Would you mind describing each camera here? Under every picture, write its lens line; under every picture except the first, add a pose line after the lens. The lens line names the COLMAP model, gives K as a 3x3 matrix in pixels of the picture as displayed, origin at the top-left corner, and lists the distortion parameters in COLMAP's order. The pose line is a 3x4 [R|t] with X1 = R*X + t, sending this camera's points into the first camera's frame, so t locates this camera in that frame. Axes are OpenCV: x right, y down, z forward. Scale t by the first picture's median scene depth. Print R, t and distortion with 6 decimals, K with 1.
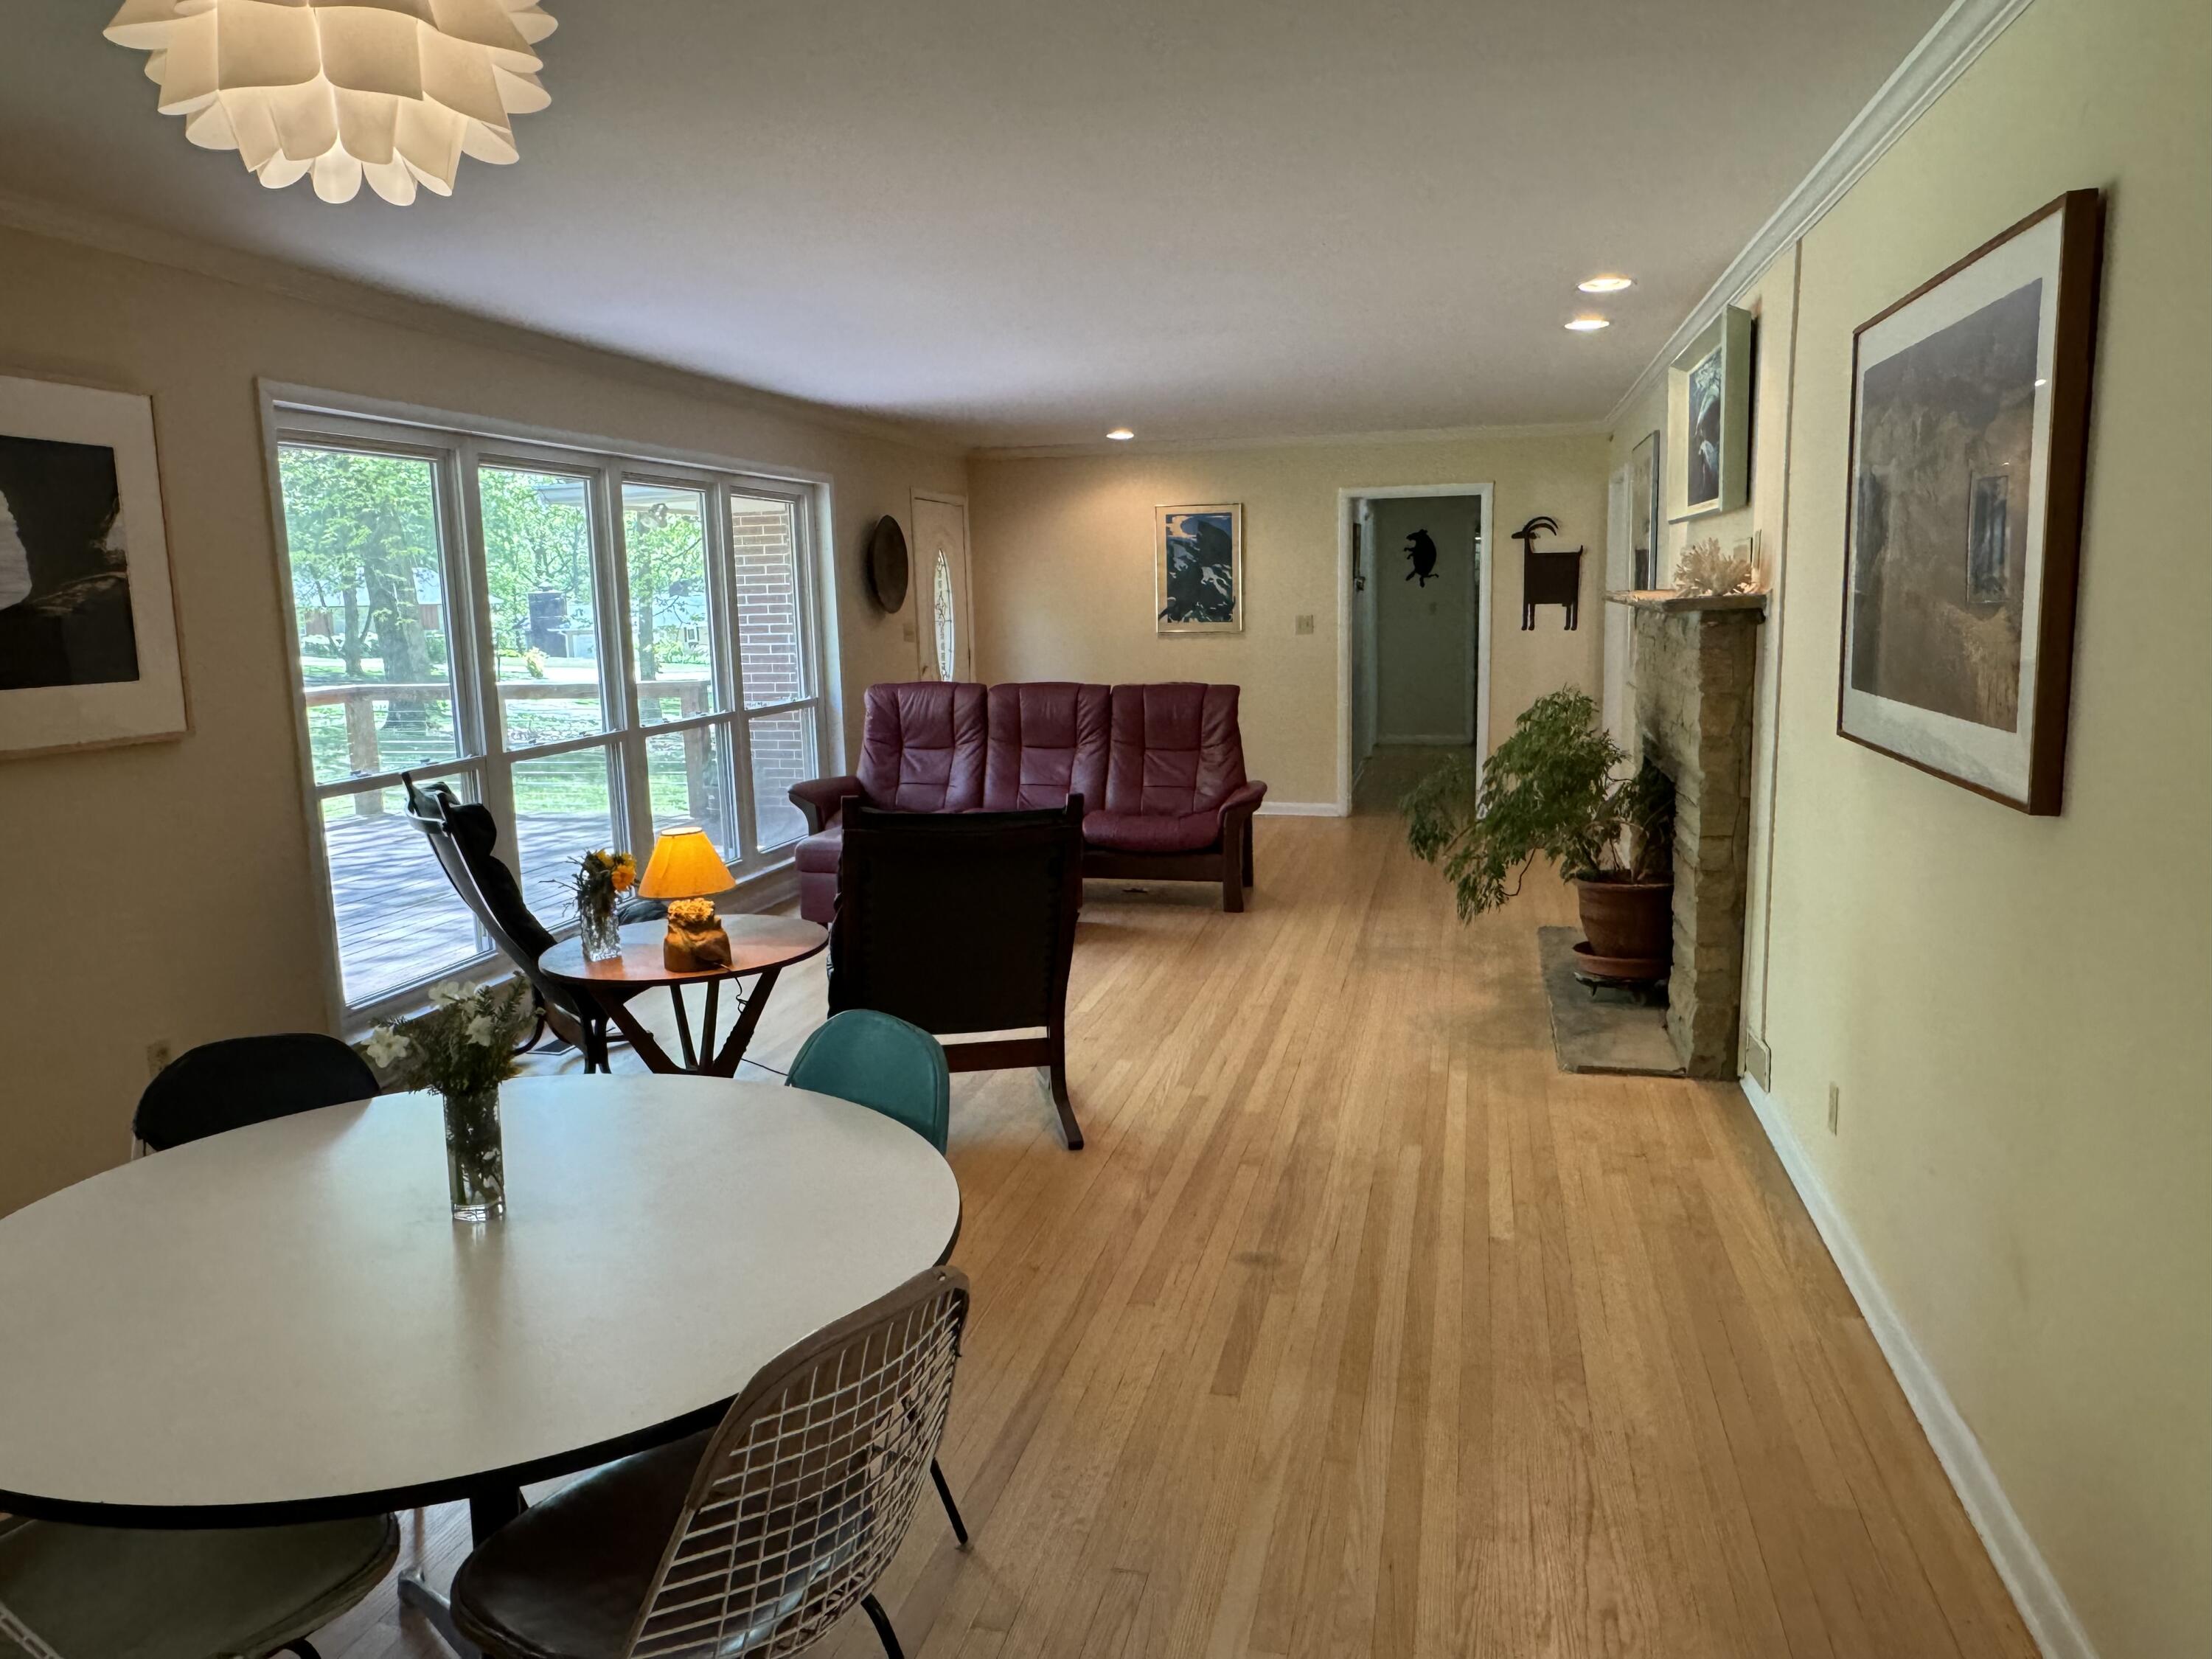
lens RADIAL K [[1517.2, 0, 1098.3], [0, 1517.2, 829.7], [0, 0, 1]] dist [-0.003593, 0.005175]
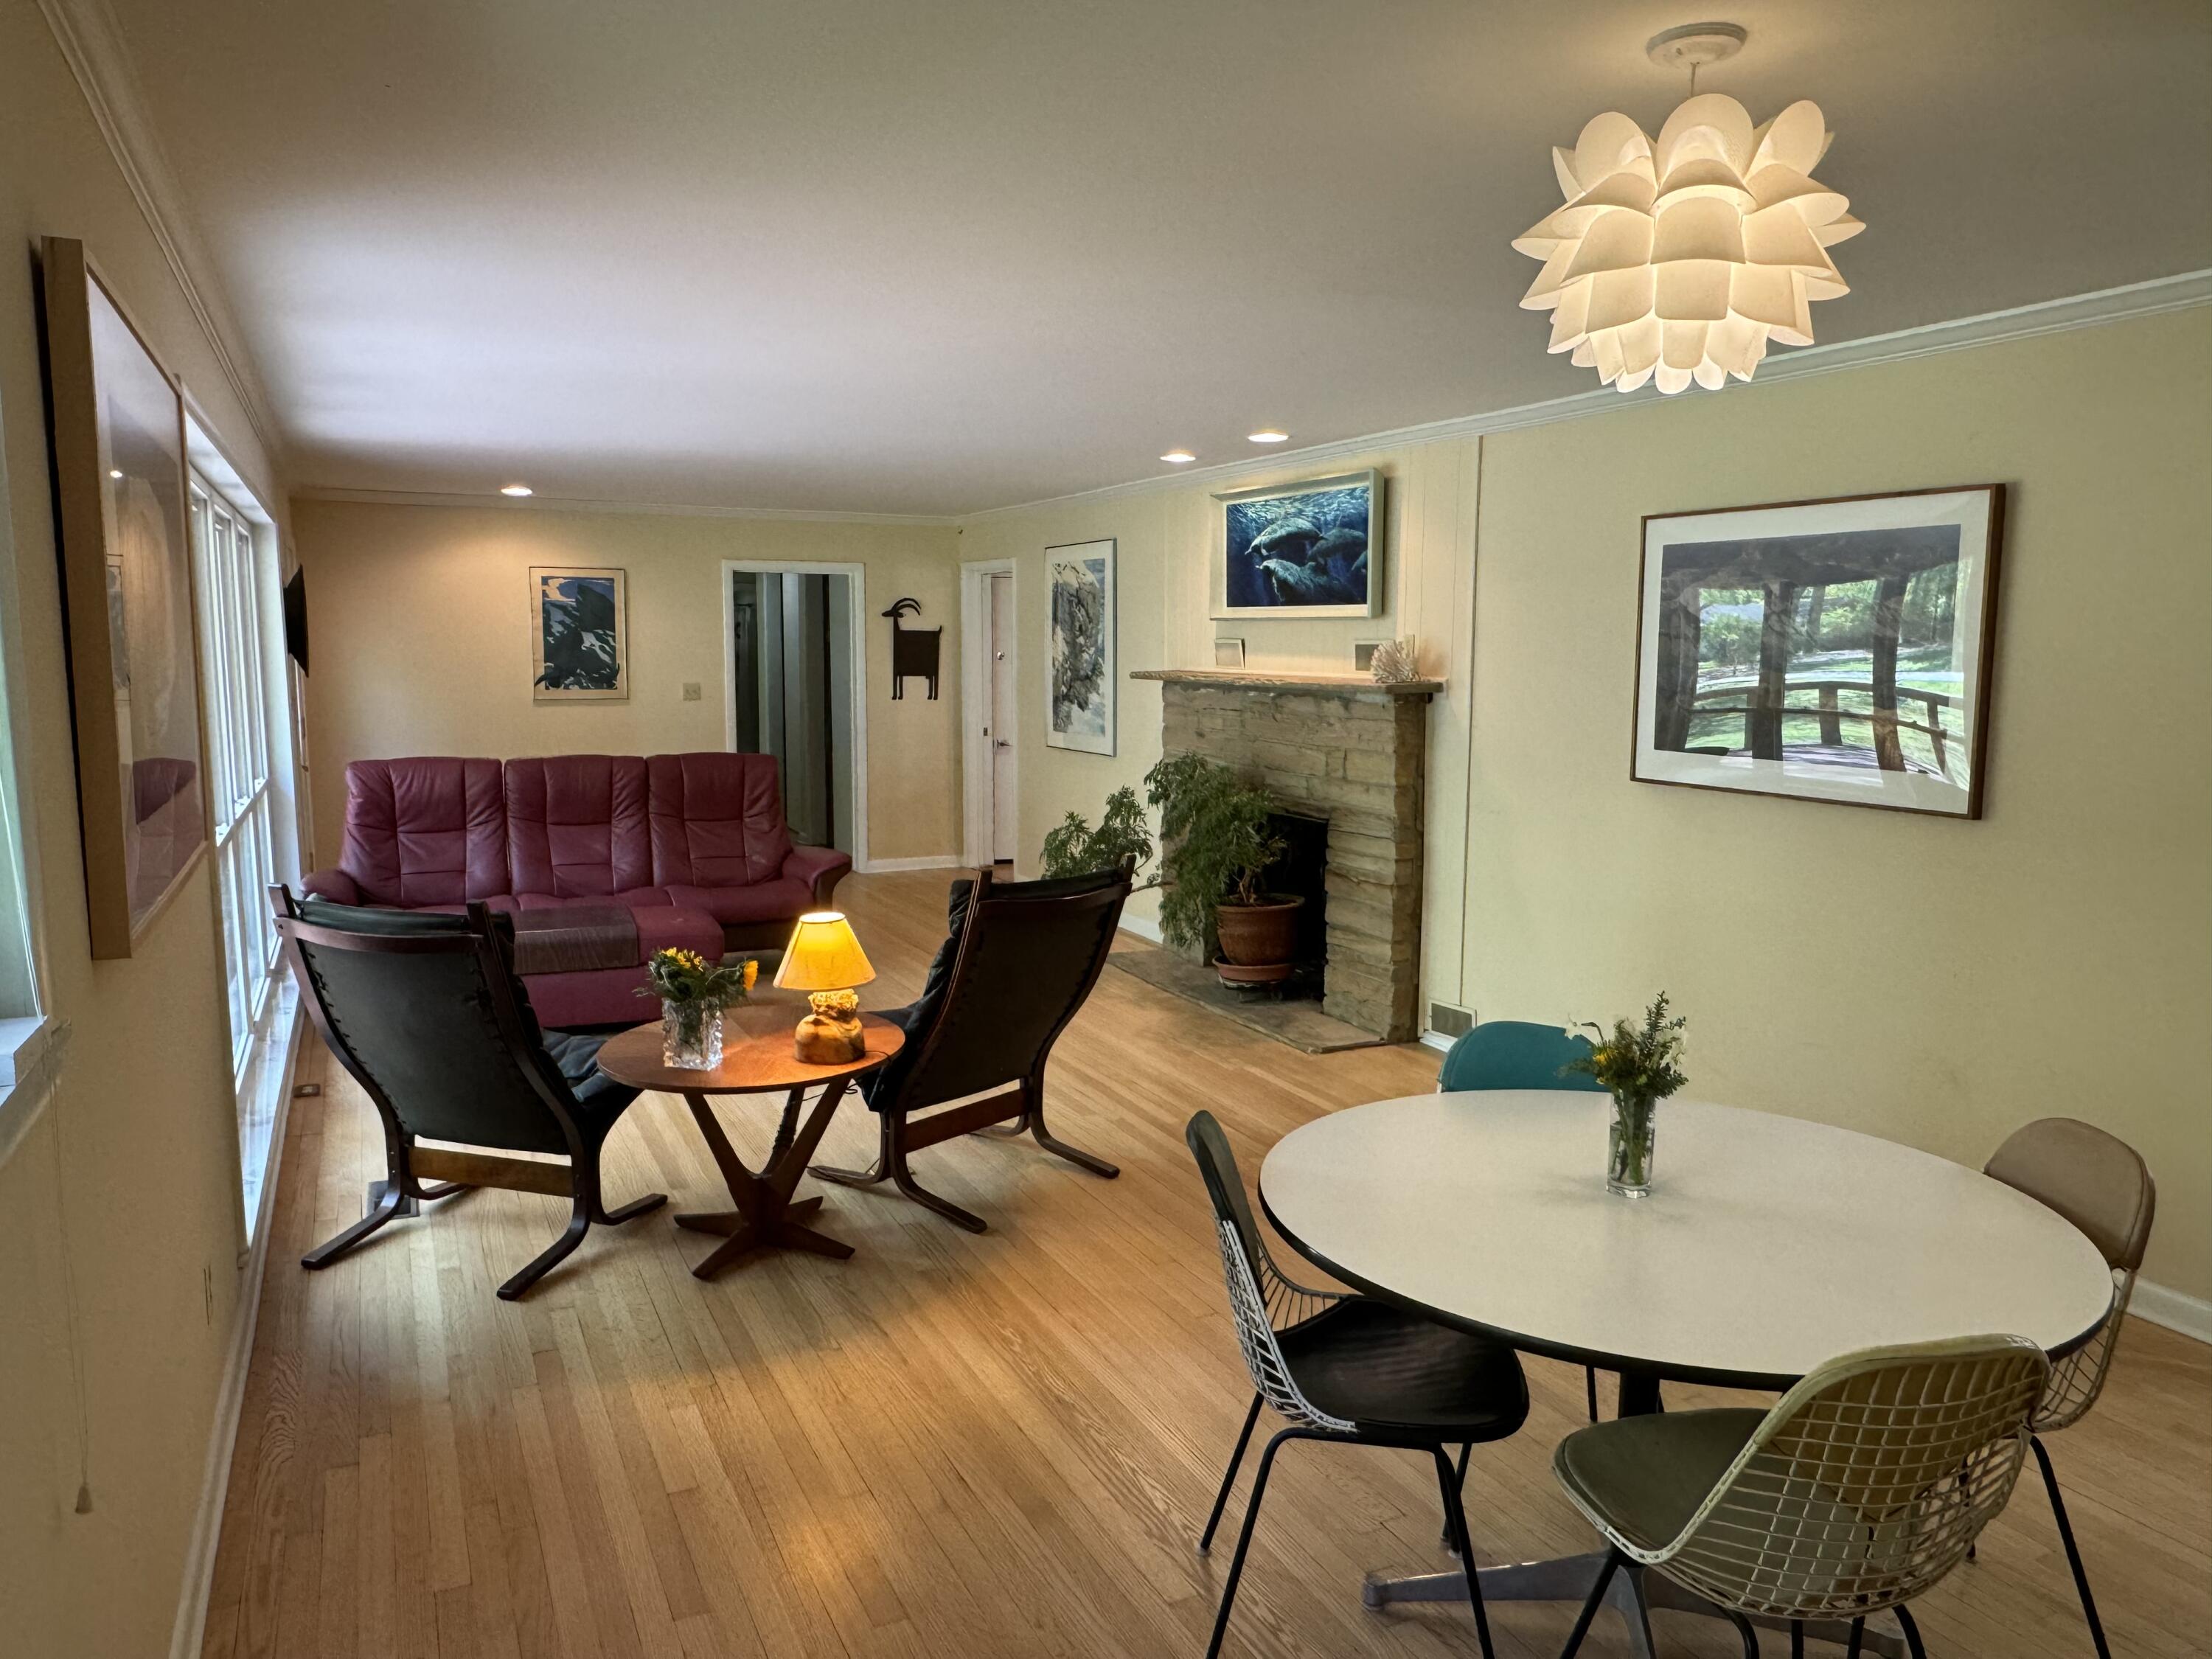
lens RADIAL K [[1508.7, 0, 1099.9], [0, 1508.7, 839.3], [0, 0, 1]] dist [0.002469, 0.000621]
pose [[0.773336, -0.054539, 0.631647, -0.369781], [0.075729, 0.997106, -0.006622, -0.014609], [-0.629458, 0.052955, 0.775228, 0.076391]]
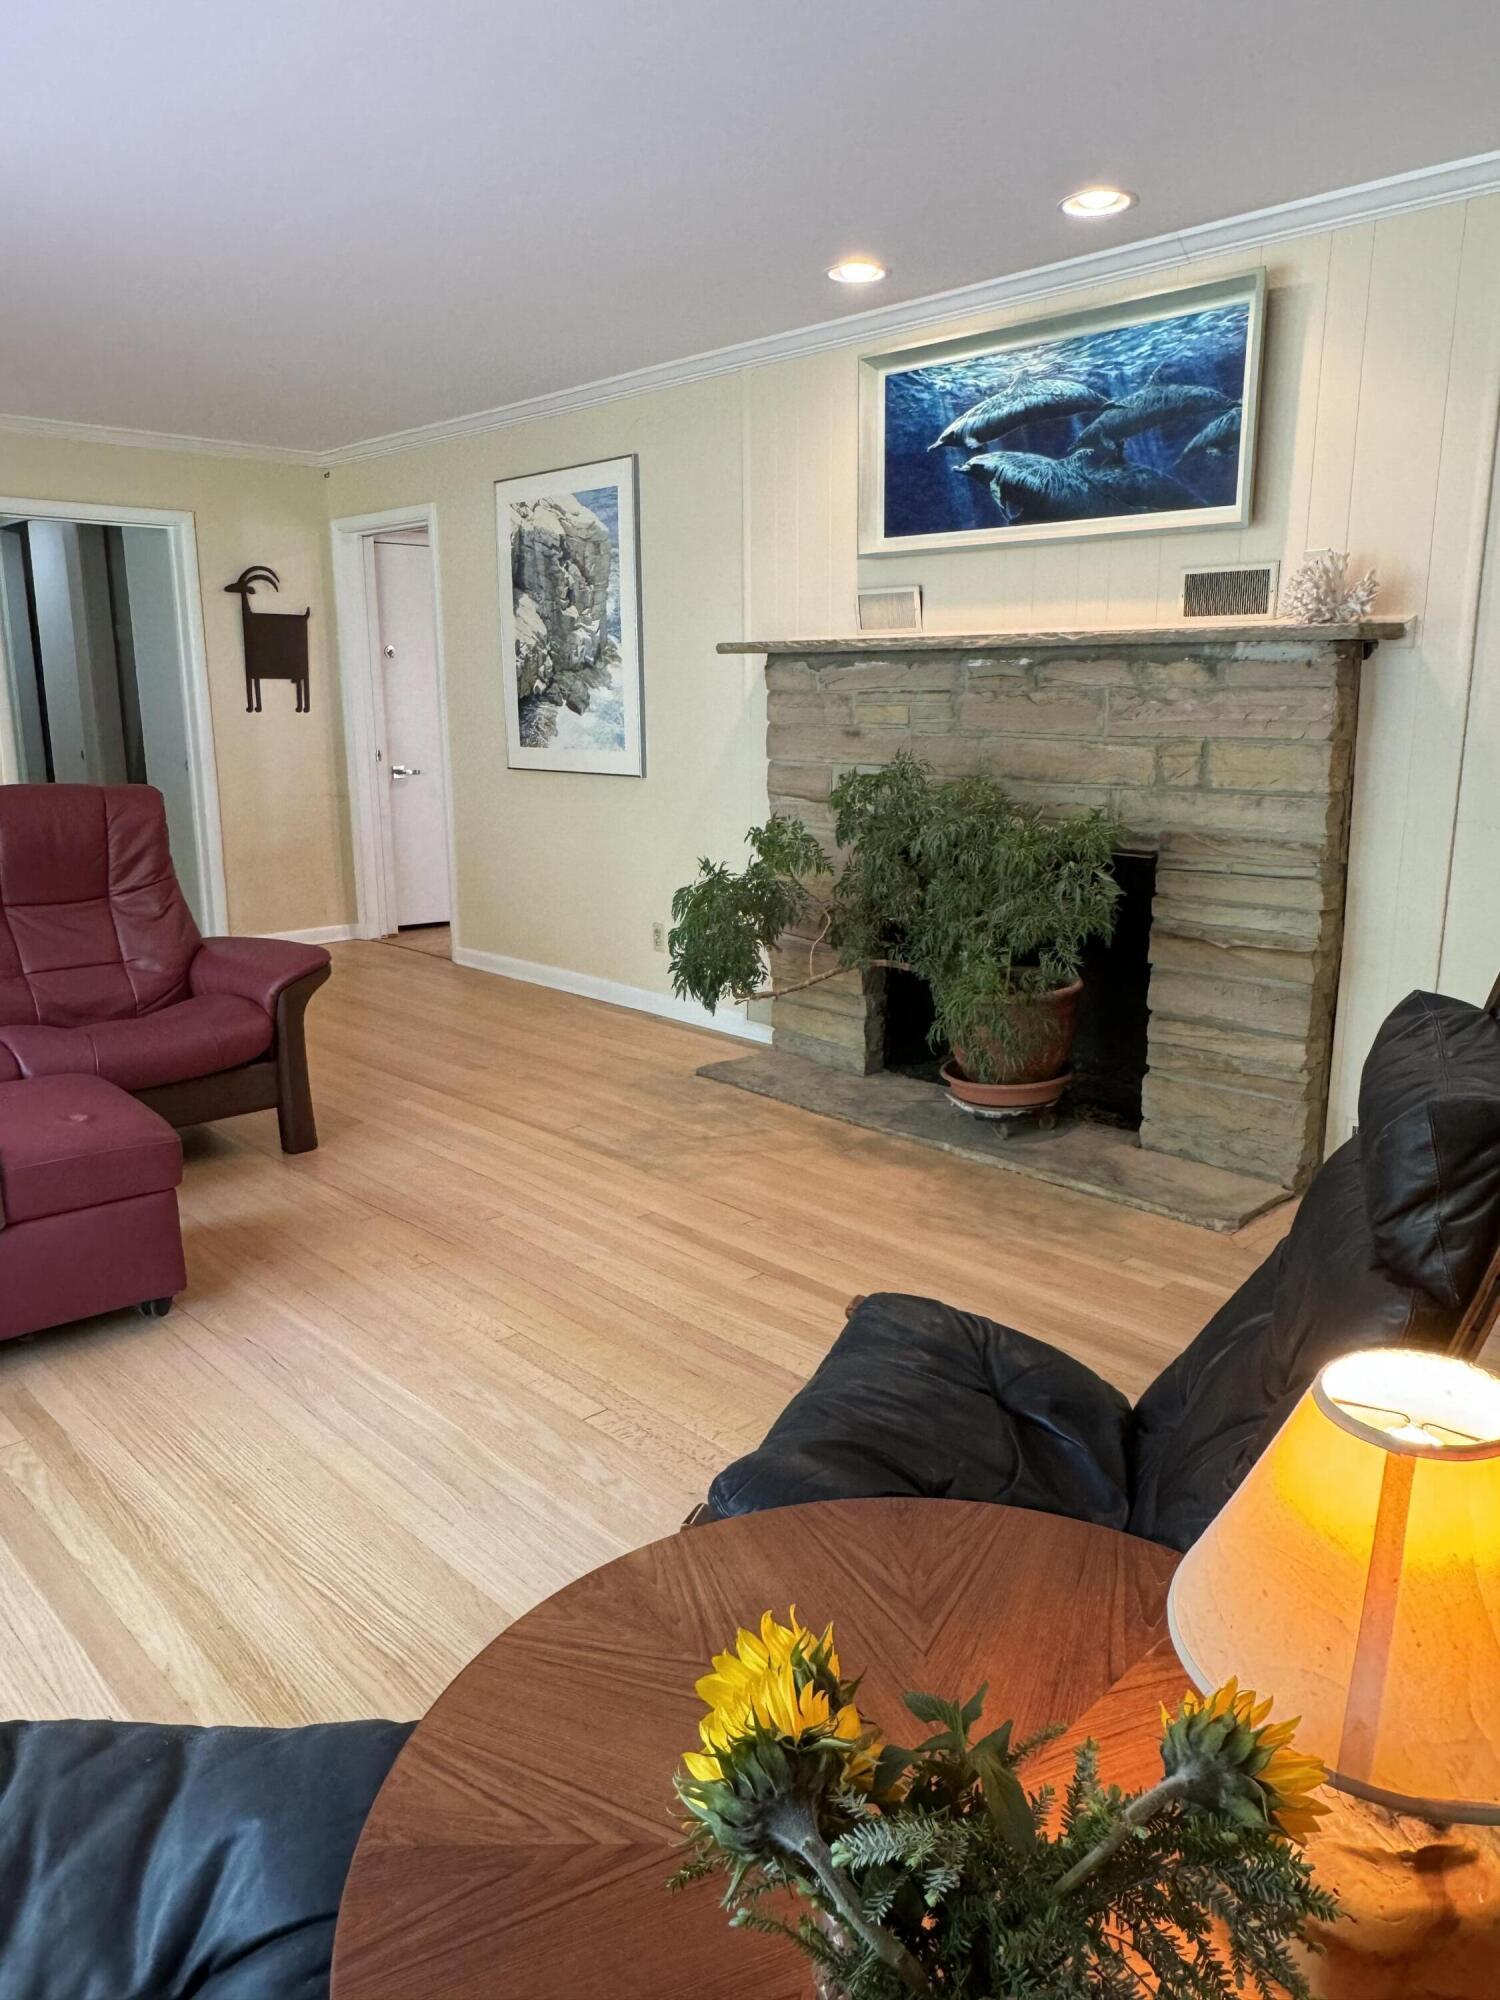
lens RADIAL K [[1371.7, 0, 750.0], [0, 1371.7, 1000.0], [0, 0, 1]] dist [-0.003593, 0.005175]
pose [[0.536821, -0.165099, 0.827384, -0.237522], [0.122463, 0.985529, 0.117200, -0.043945], [-0.834761, 0.038408, 0.549271, 0.487829]]
